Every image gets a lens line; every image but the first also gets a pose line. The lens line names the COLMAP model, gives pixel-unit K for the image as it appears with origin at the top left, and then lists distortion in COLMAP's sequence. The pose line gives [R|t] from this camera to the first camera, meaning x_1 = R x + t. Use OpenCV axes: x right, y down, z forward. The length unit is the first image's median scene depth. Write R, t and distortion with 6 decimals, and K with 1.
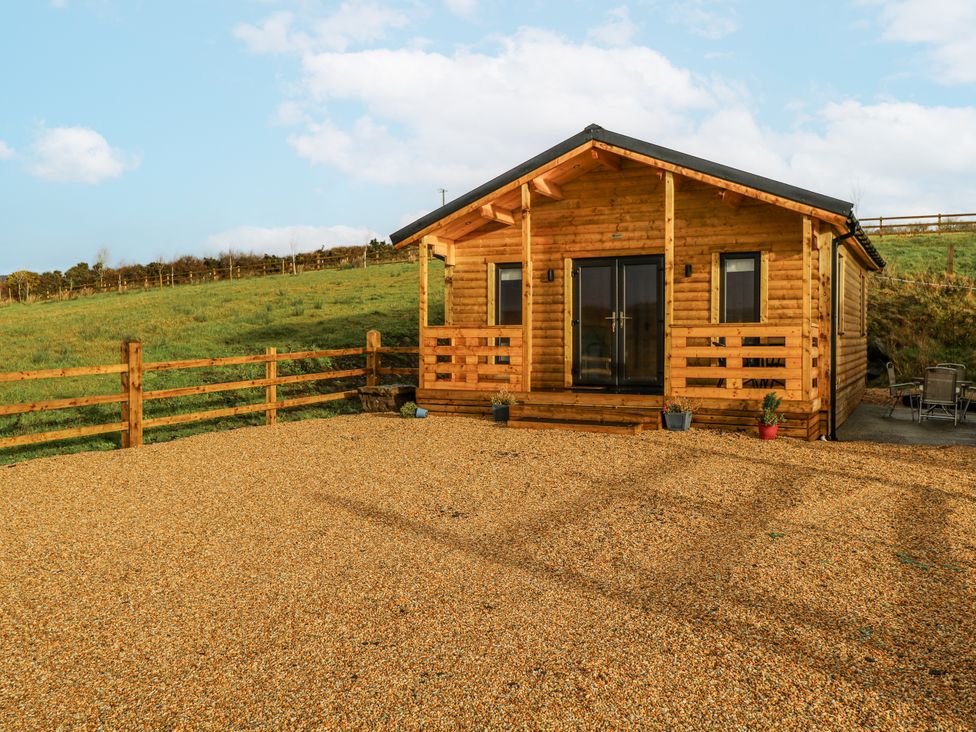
lens RADIAL K [[852.7, 0, 488.0], [0, 852.7, 351.7], [0, 0, 1]] dist [0.008092, 0.002721]
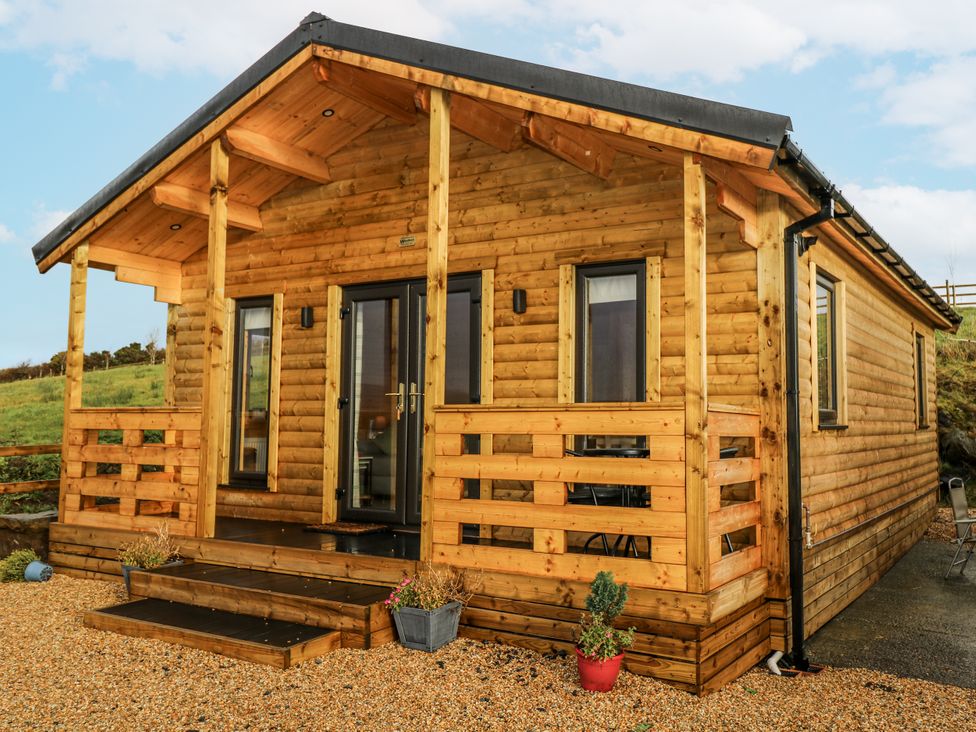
lens RADIAL K [[859.4, 0, 546.1], [0, 859.4, 353.6], [0, 0, 1]] dist [0.004804, 0.009129]
pose [[0.998265, 0.001854, -0.058856, 0.282783], [-0.007569, 0.995252, -0.097034, -0.014259], [0.058396, 0.097311, 0.993539, 0.497397]]
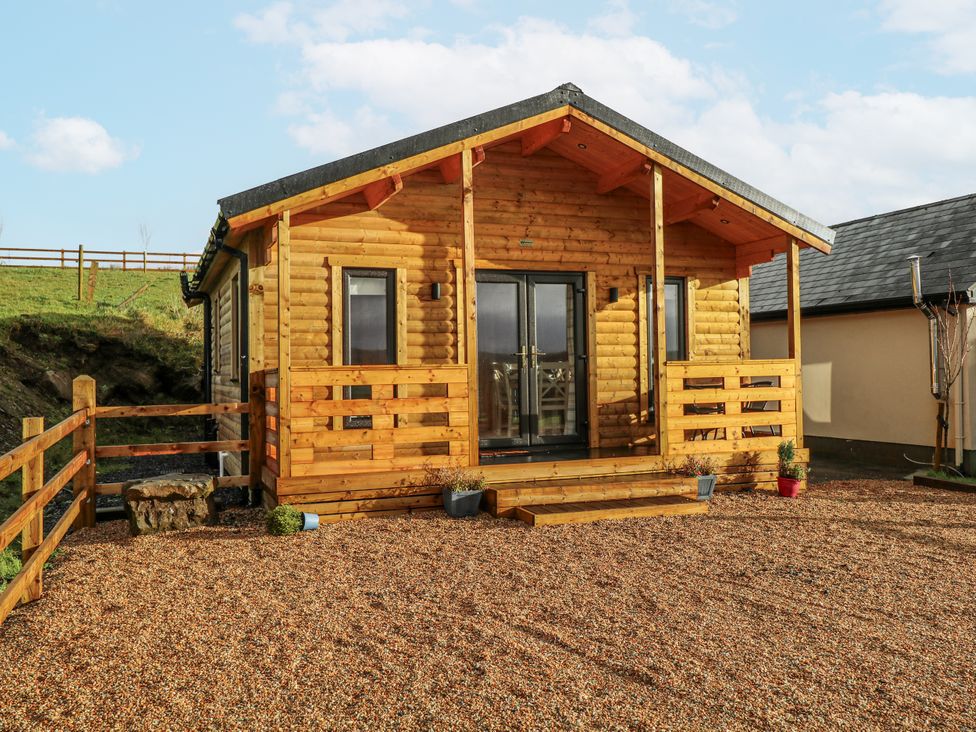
lens RADIAL K [[852.7, 0, 488.0], [0, 852.7, 351.7], [0, 0, 1]] dist [0.008092, 0.002721]
pose [[0.670506, 0.007643, 0.741865, -0.437857], [0.028487, 0.998944, -0.036038, -0.016789], [-0.741357, 0.045297, 0.669581, 0.559821]]
